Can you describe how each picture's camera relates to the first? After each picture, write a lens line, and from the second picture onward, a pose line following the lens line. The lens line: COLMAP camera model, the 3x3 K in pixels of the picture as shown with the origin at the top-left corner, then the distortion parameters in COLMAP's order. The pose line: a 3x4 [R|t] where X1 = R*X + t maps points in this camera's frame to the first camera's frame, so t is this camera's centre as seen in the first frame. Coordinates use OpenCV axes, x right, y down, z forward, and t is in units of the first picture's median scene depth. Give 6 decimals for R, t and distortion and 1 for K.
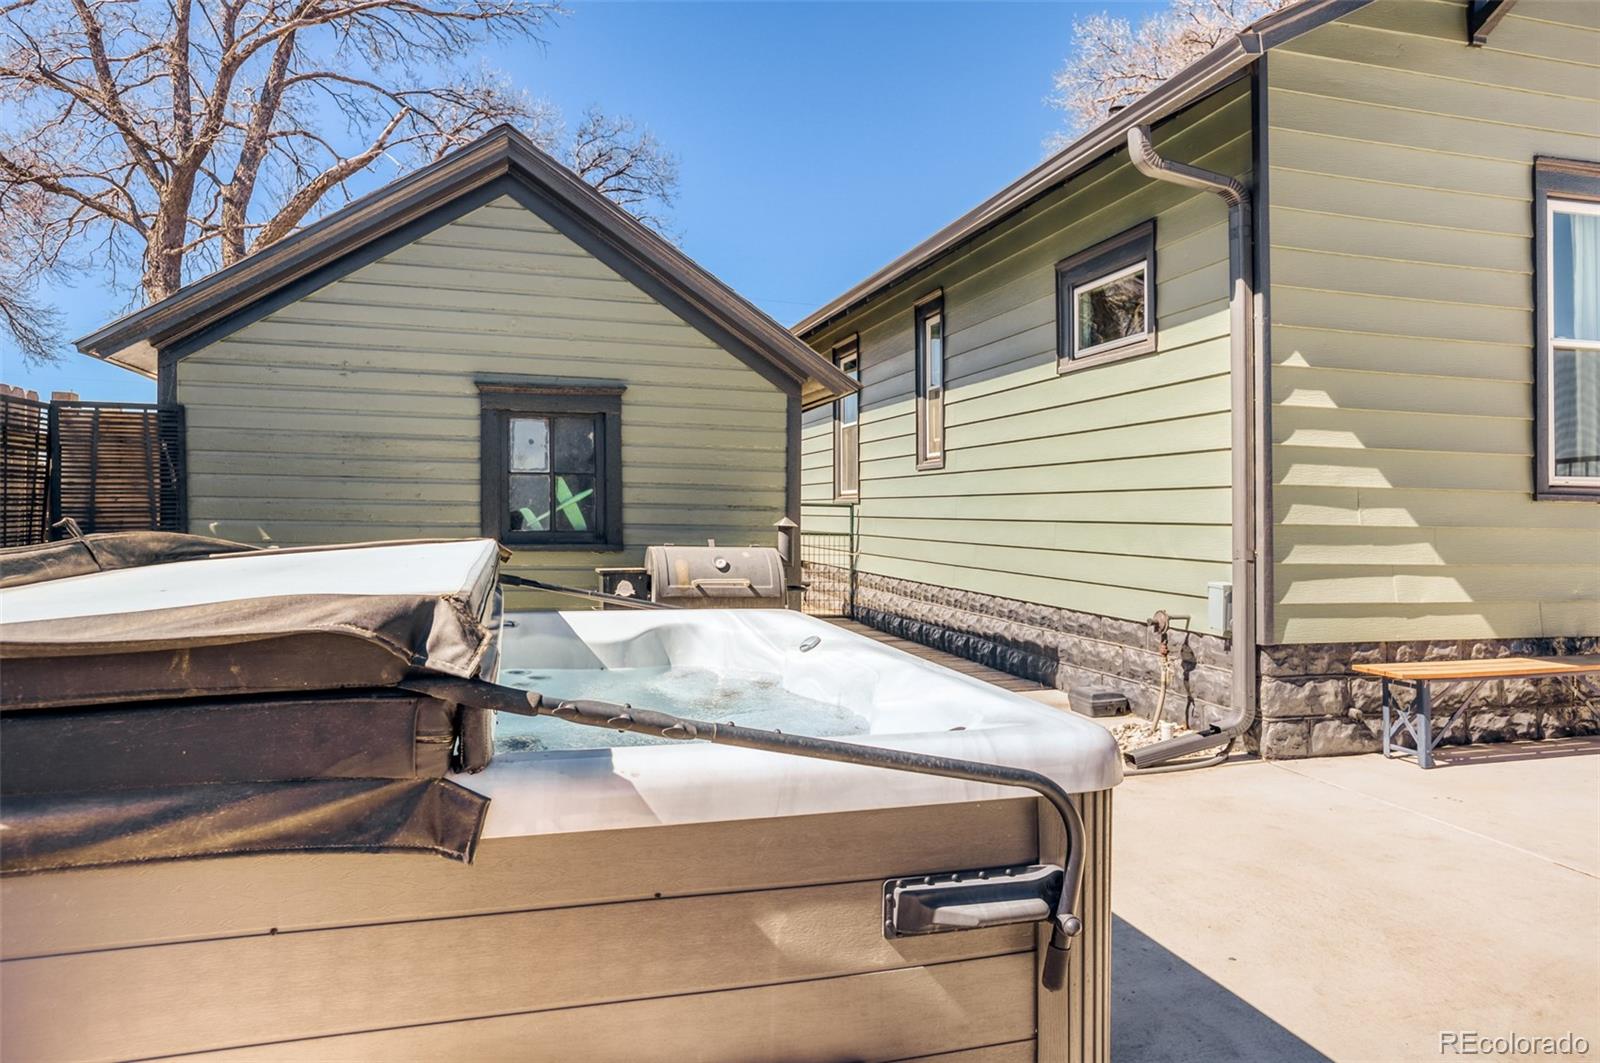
lens RADIAL K [[966.7, 0, 802.4], [0, 966.7, 526.8], [0, 0, 1]] dist [0.002539, 0.000579]
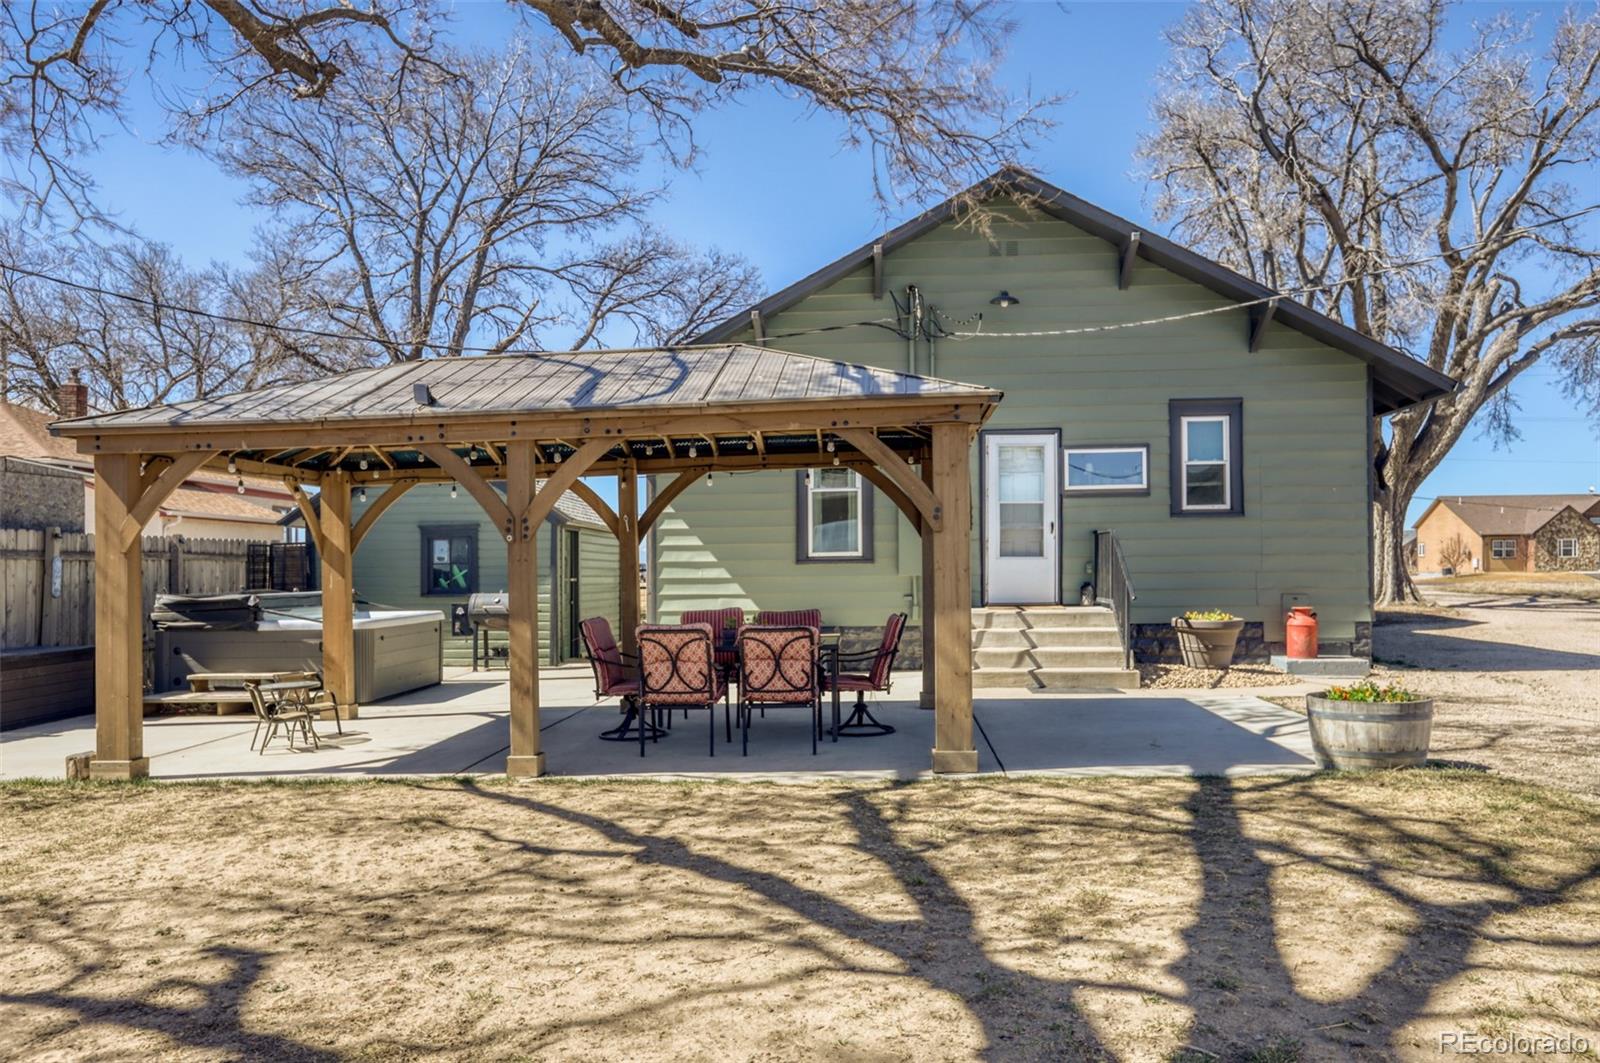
lens RADIAL K [[1217.0, 0, 804.6], [0, 1217.0, 580.9], [0, 0, 1]] dist [-0.001401, 0.001239]
pose [[0.928280, -0.023966, -0.371108, 1.818167], [0.021714, 0.999712, -0.010245, 0.040739], [0.371247, 0.001452, 0.928533, -1.562895]]
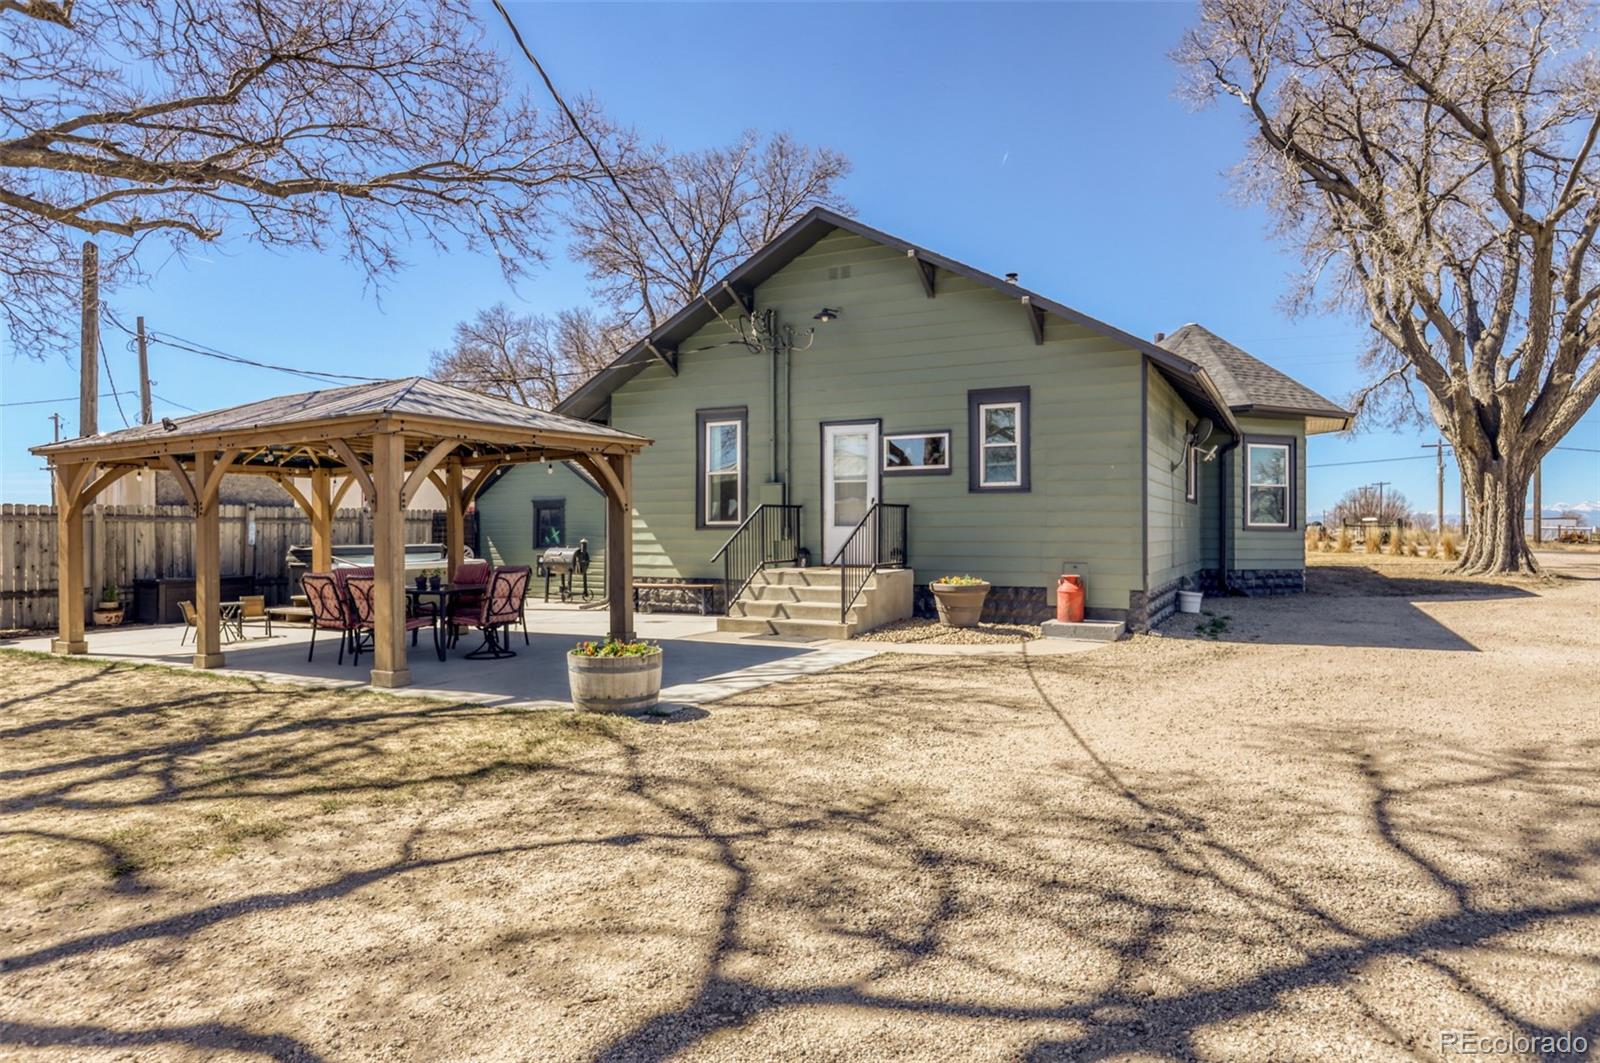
lens RADIAL K [[936.5, 0, 785.3], [0, 936.5, 537.0], [0, 0, 1]] dist [-0.008473, 0.002192]
pose [[0.696616, -0.011929, -0.717345, 2.961161], [0.001604, 0.999885, -0.015070, 0.036234], [0.717442, 0.009347, 0.696555, -0.742120]]
